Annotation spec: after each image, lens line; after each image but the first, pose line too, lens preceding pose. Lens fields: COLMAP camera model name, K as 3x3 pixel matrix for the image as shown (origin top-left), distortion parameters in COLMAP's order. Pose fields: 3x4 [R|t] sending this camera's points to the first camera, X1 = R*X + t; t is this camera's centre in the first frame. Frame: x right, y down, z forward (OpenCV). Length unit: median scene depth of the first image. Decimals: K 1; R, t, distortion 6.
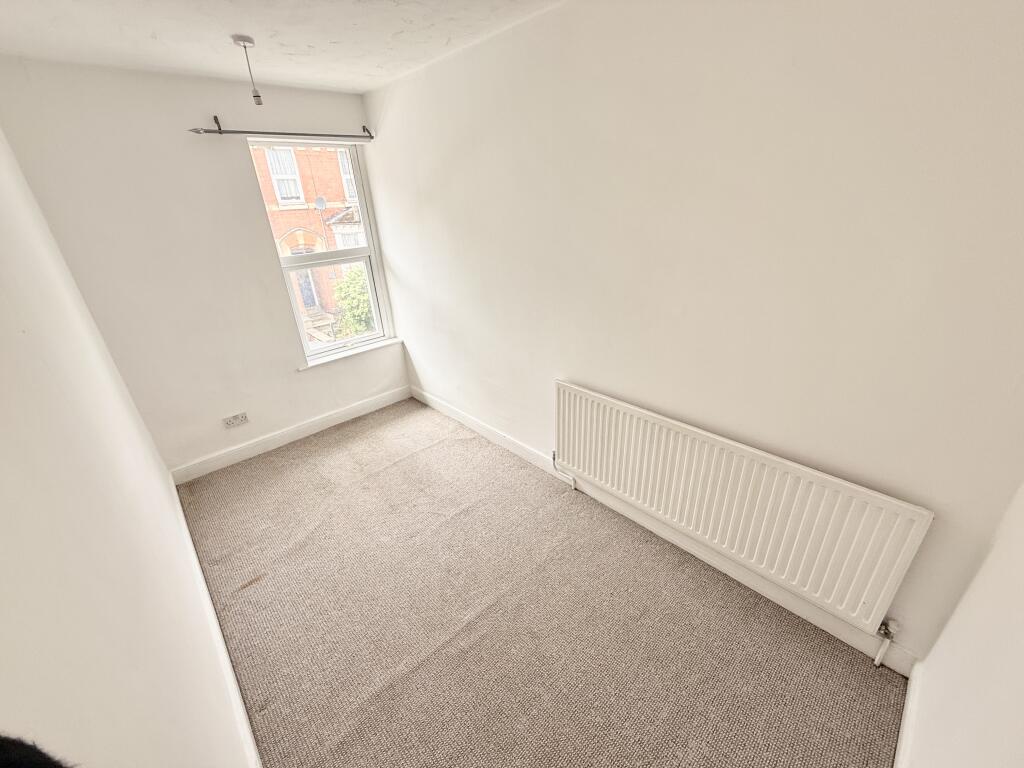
lens RADIAL K [[409.7, 0, 509.7], [0, 409.7, 382.8], [0, 0, 1]] dist [-0.000867, 0.000190]
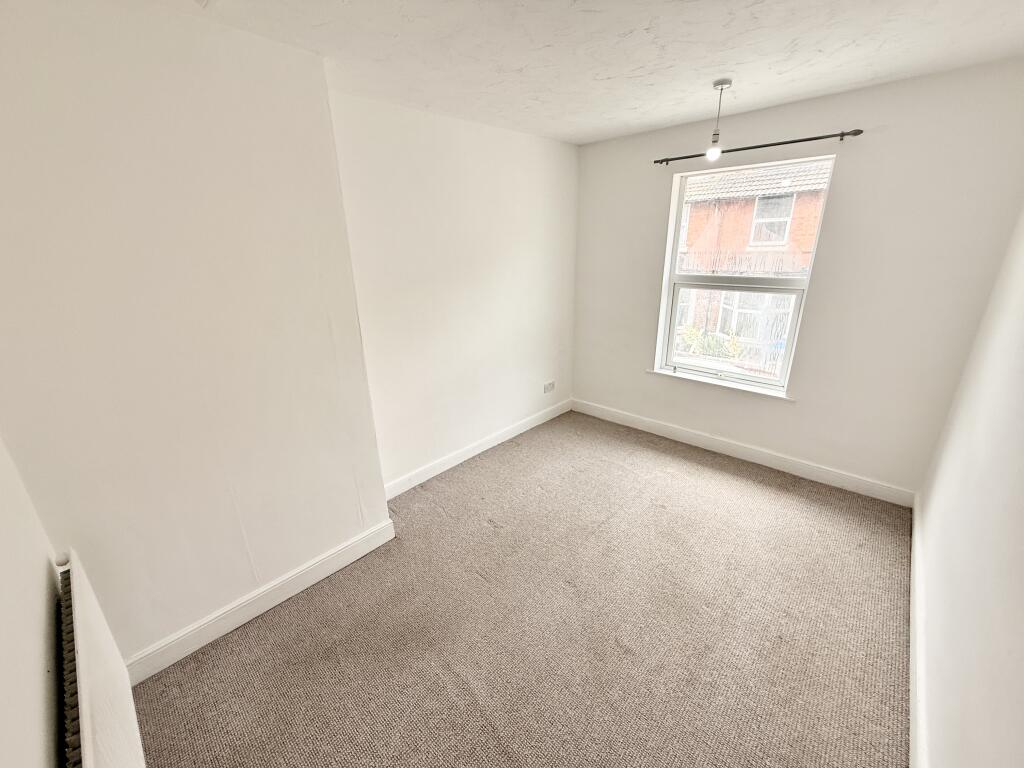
lens RADIAL K [[409.7, 0, 509.7], [0, 409.7, 382.8], [0, 0, 1]] dist [-0.000867, 0.000190]
pose [[0.064622, 0.361825, -0.930004, 0.953637], [-0.391660, 0.866368, 0.309853, -0.371326], [0.917838, 0.344222, 0.197698, 0.786527]]
